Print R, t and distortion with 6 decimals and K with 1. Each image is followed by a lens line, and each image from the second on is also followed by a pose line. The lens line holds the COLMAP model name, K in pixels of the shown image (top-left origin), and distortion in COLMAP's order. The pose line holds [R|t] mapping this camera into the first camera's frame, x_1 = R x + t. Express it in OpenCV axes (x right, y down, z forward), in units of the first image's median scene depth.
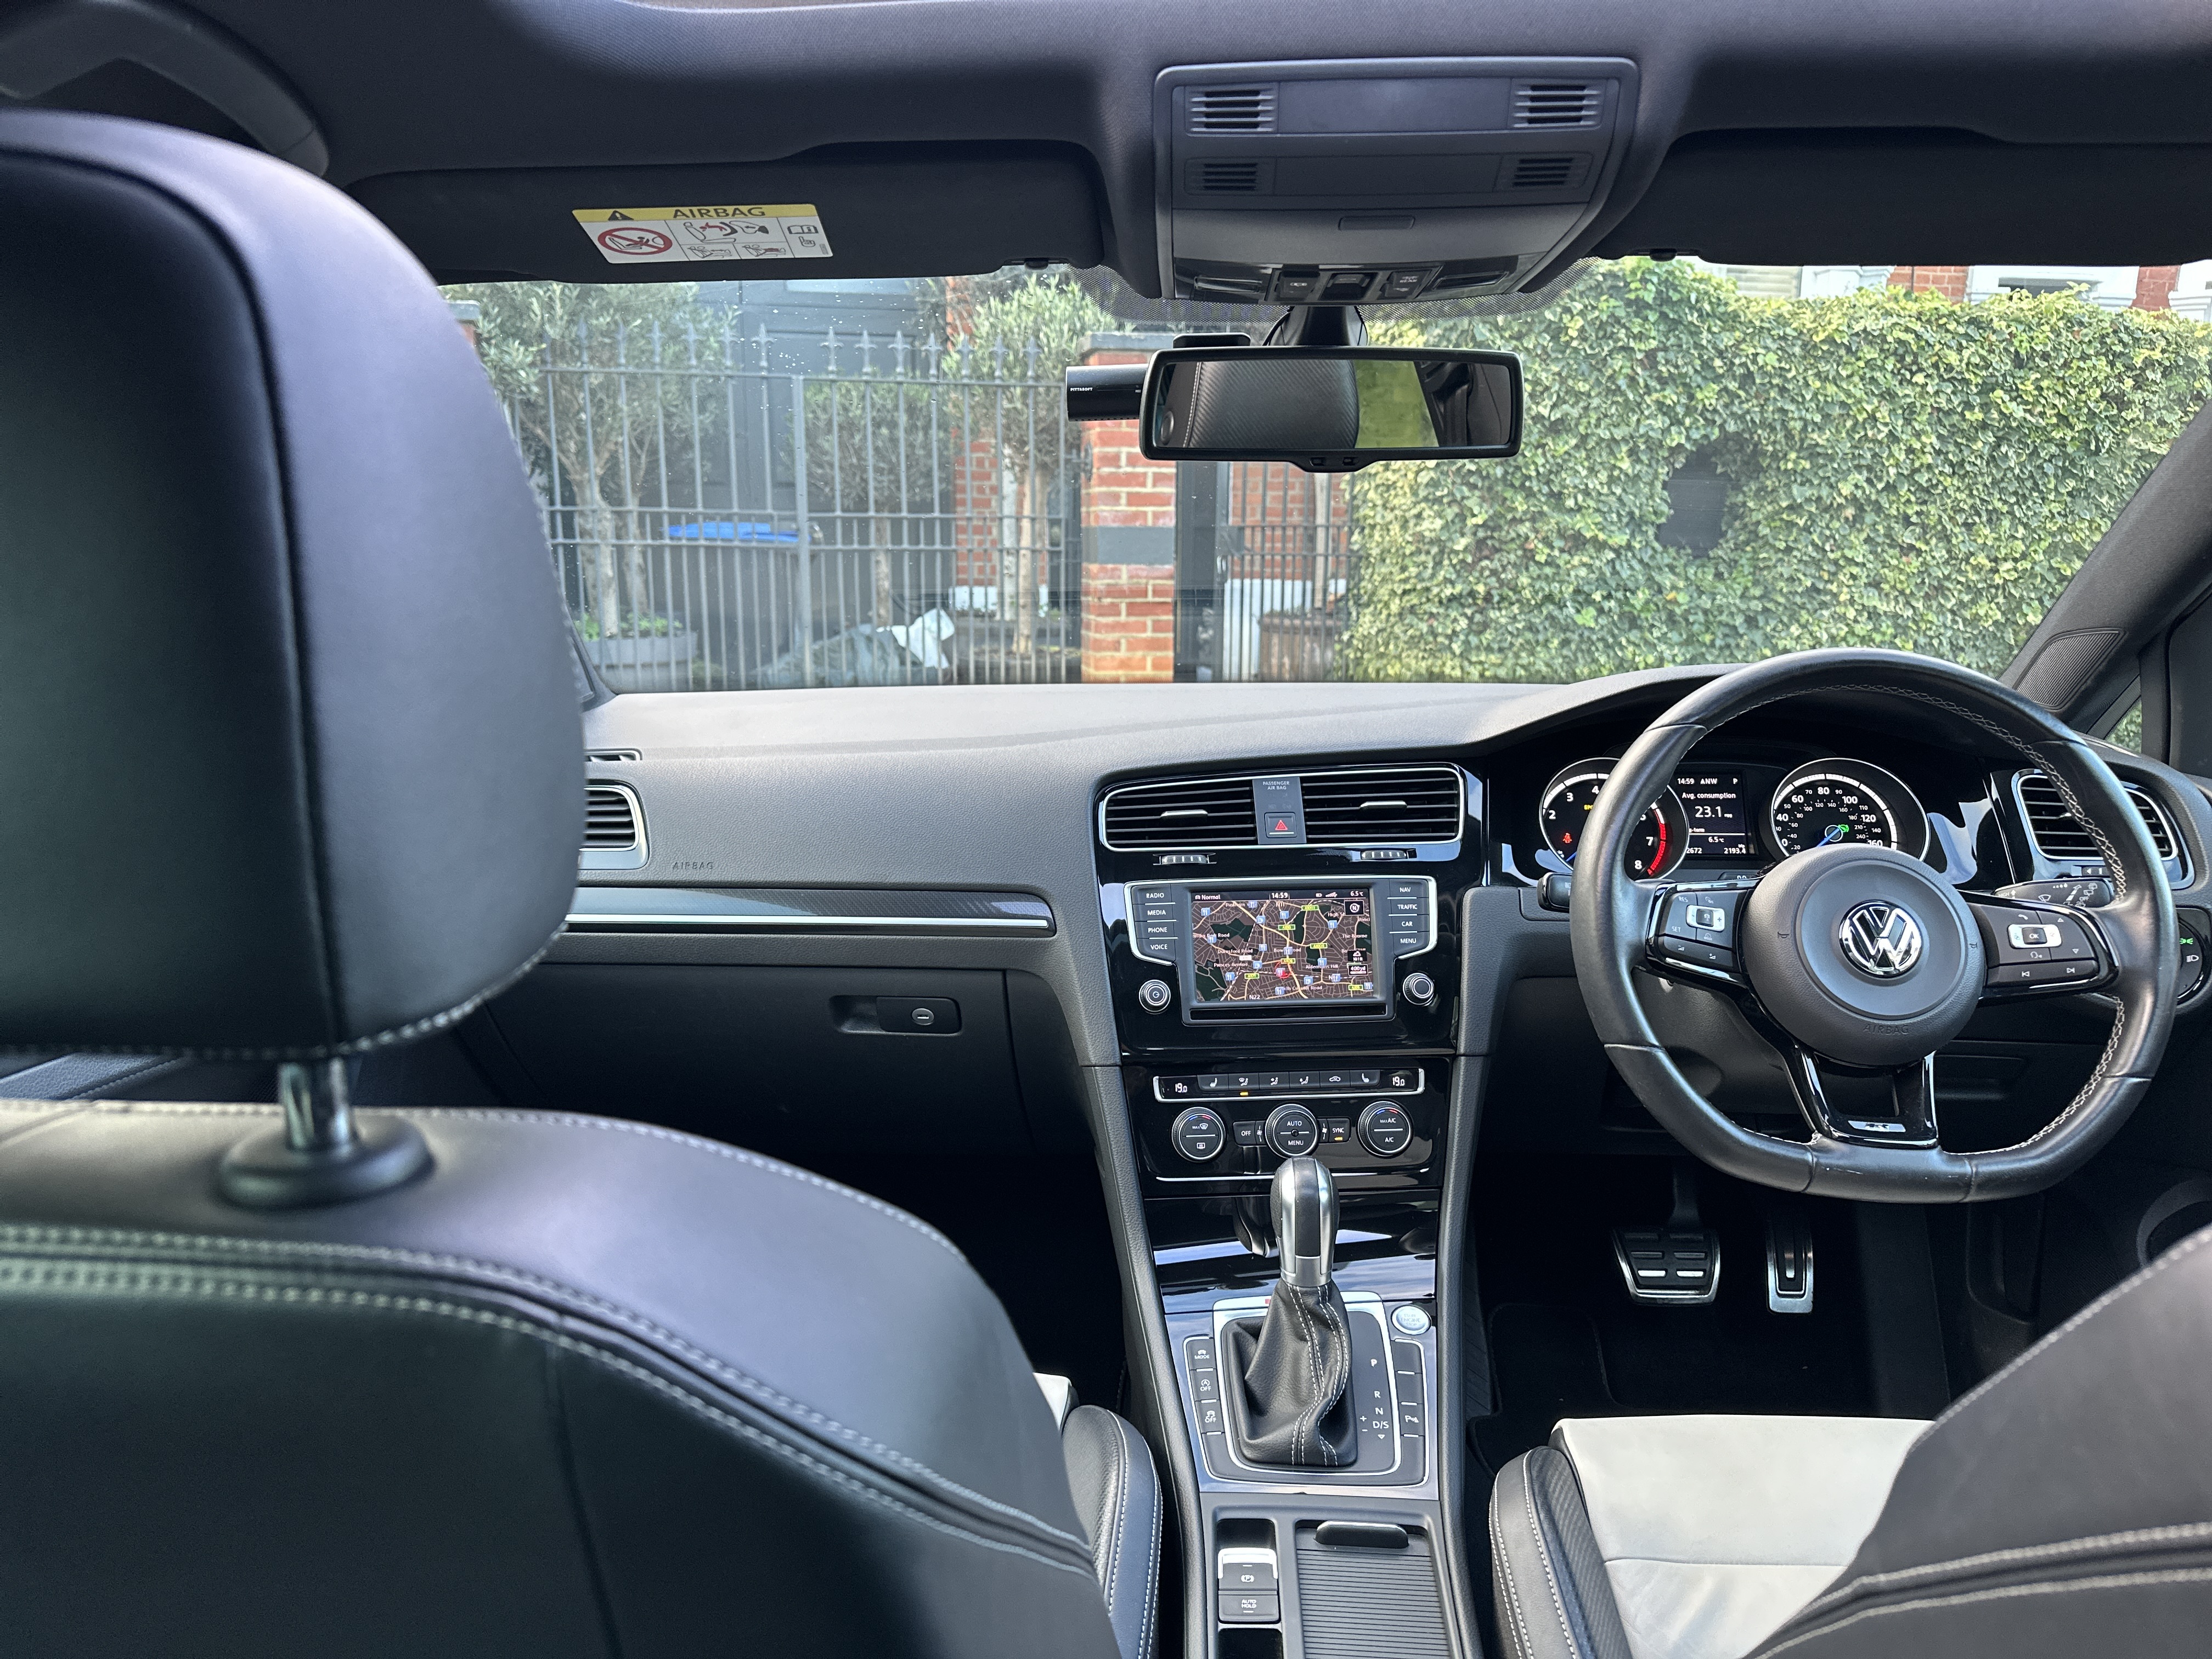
lens RADIAL K [[1556.6, 0, 1020.9], [0, 1556.6, 824.8], [0, 0, 1]] dist [0.107906, -0.185060]
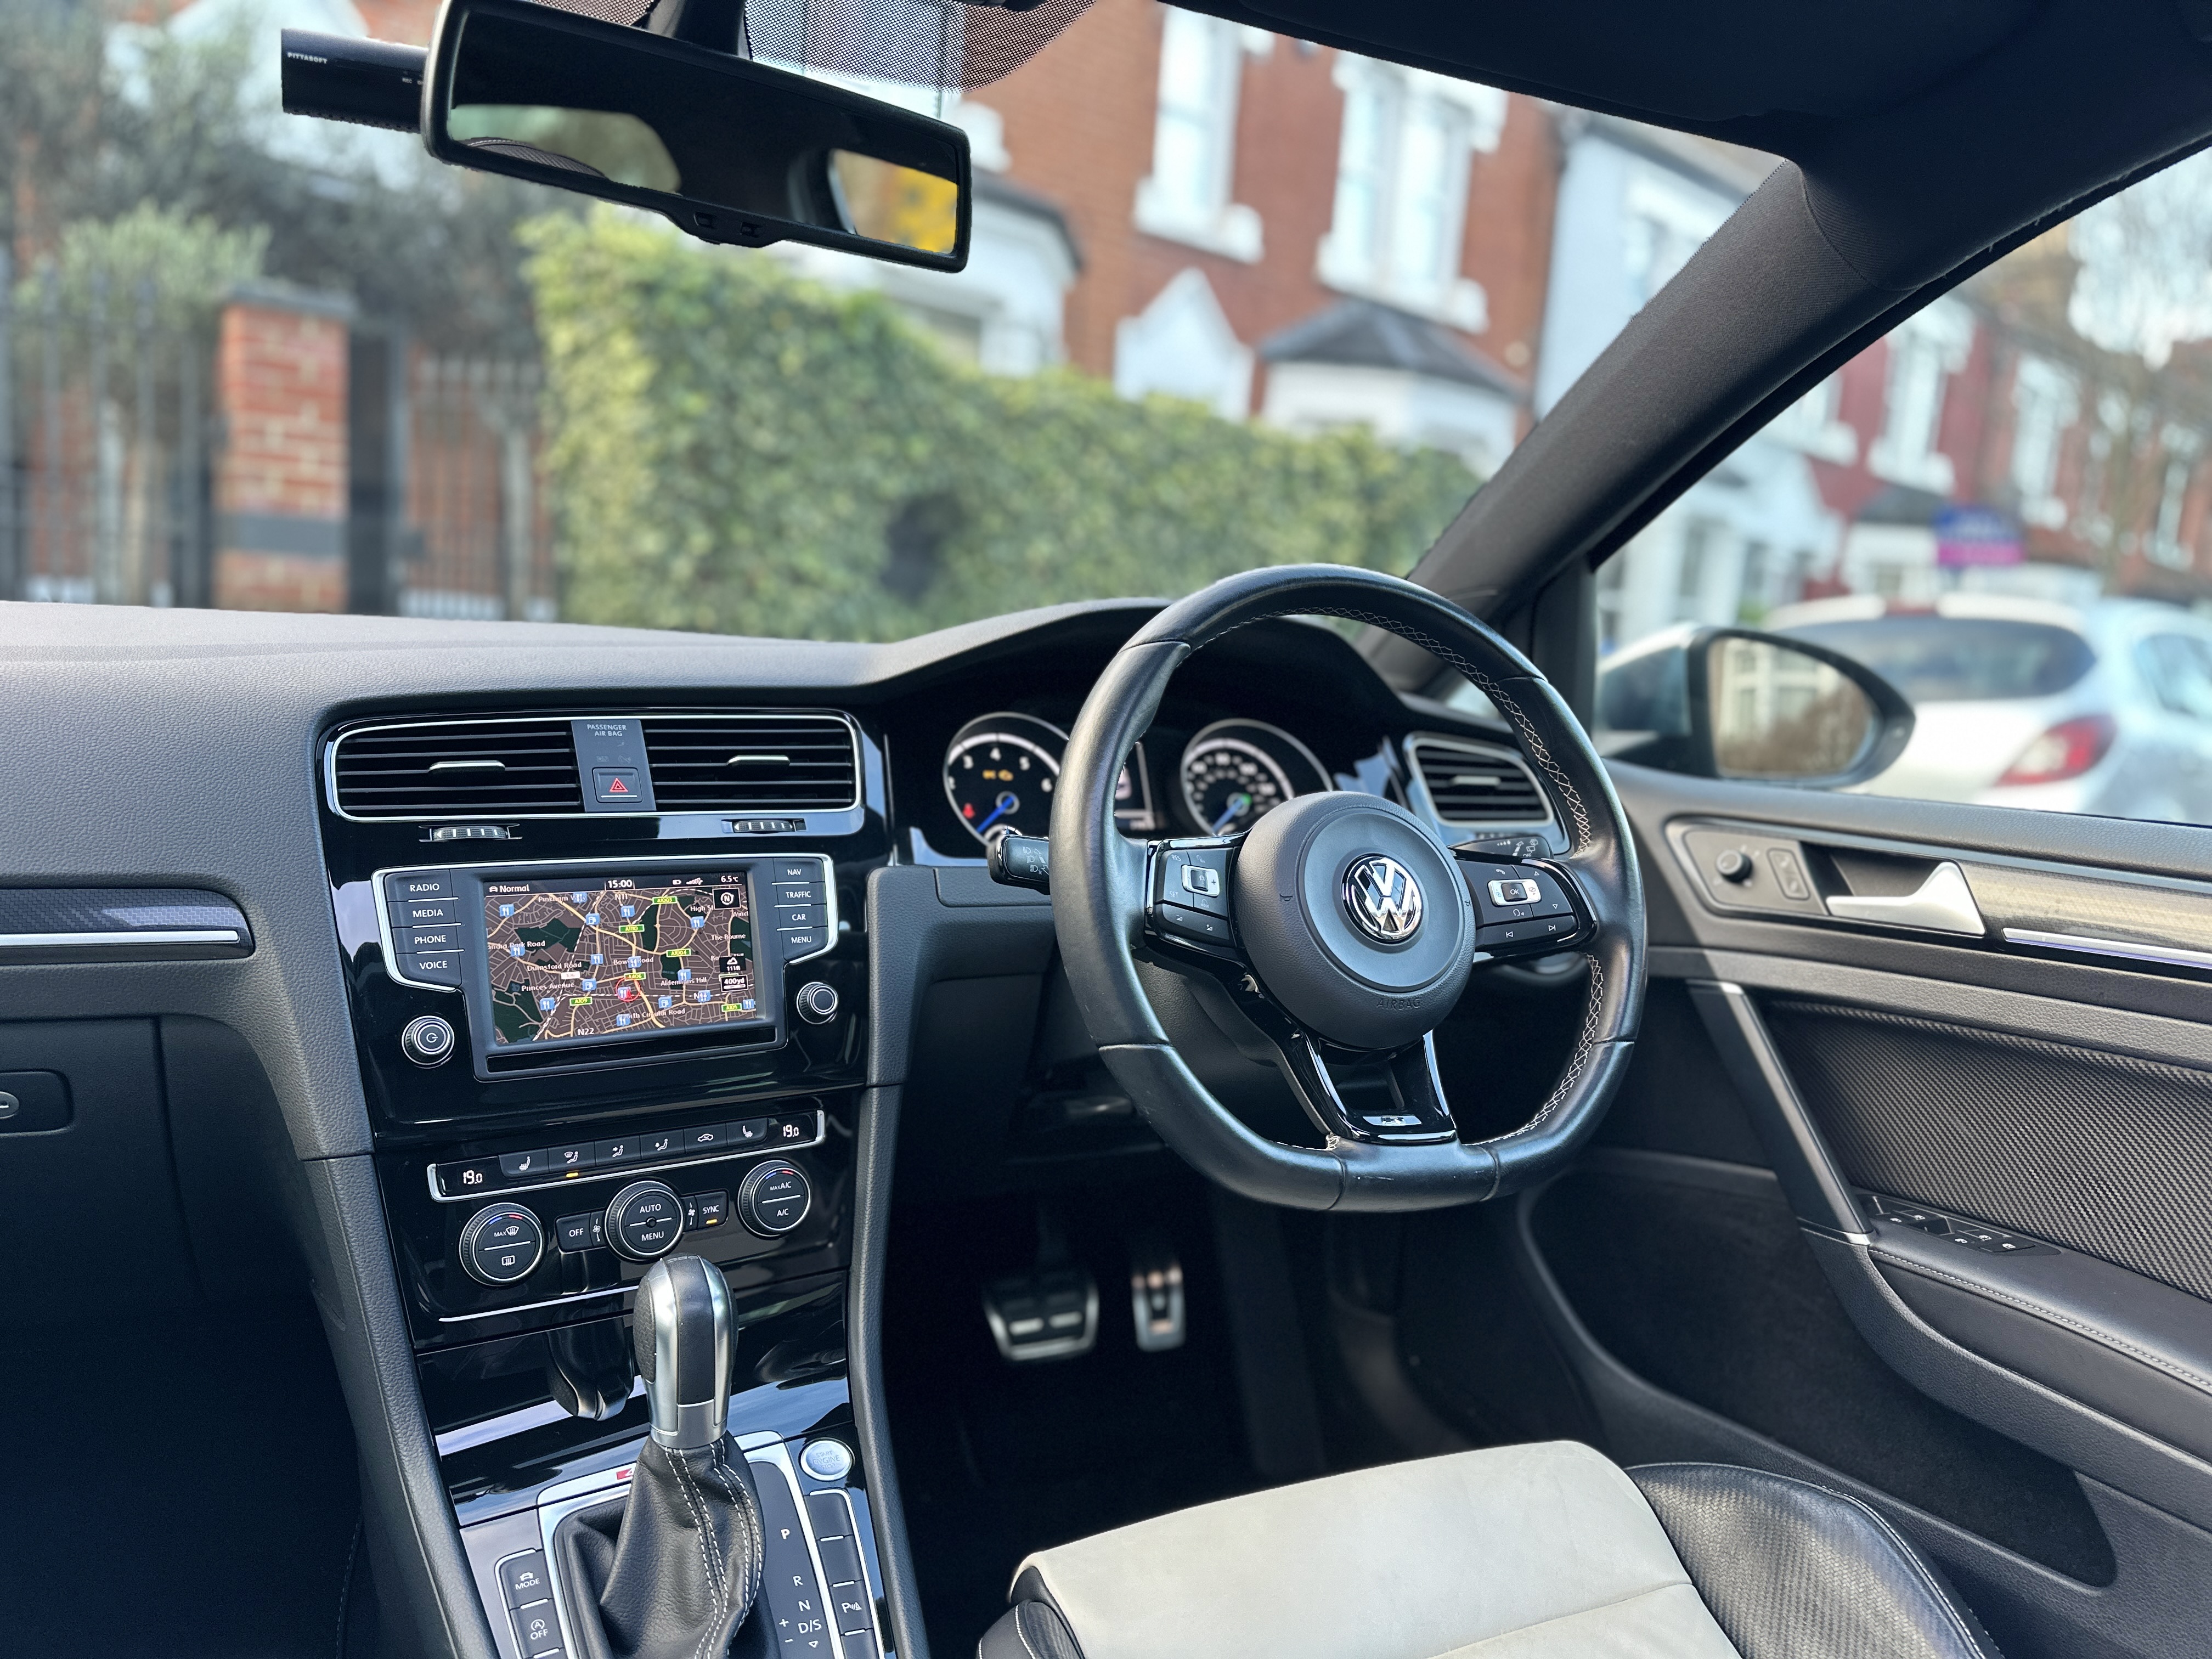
lens RADIAL K [[1631.0, 0, 1162.3], [0, 1631.0, 838.0], [0, 0, 1]] dist [0.060877, -0.106197]
pose [[0.846145, -0.005960, 0.532920, -0.019990], [0.016795, 0.999739, -0.015485, 0.040987], [-0.532689, 0.022053, 0.846024, 0.255150]]
